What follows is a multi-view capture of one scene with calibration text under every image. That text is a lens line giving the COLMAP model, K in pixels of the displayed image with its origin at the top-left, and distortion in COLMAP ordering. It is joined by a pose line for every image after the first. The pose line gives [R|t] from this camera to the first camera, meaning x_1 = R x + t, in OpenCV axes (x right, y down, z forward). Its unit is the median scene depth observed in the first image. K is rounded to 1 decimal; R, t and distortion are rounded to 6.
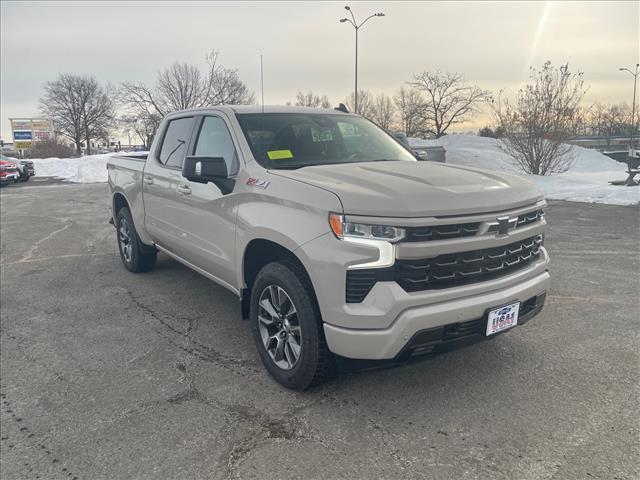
lens RADIAL K [[494.8, 0, 320.0], [0, 494.8, 240.0], [0, 0, 1]] dist [0.115896, -0.174609]
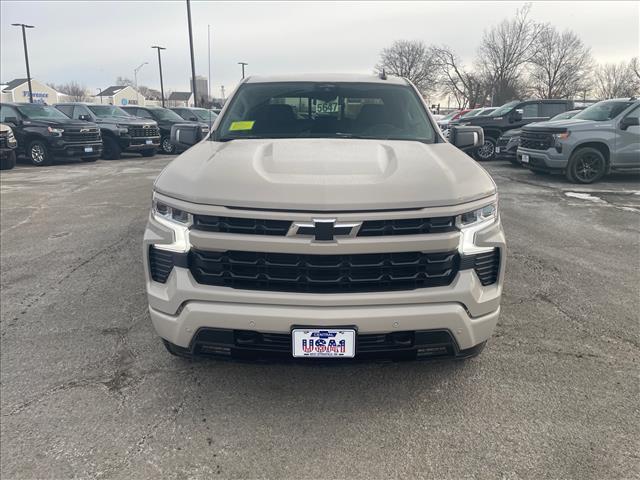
lens RADIAL K [[494.8, 0, 320.0], [0, 494.8, 240.0], [0, 0, 1]] dist [0.115896, -0.174609]
pose [[0.799201, 0.169519, -0.576663, 0.822370], [-0.128265, 0.985405, 0.111912, -0.100834], [0.587219, -0.015474, 0.809281, 0.358549]]
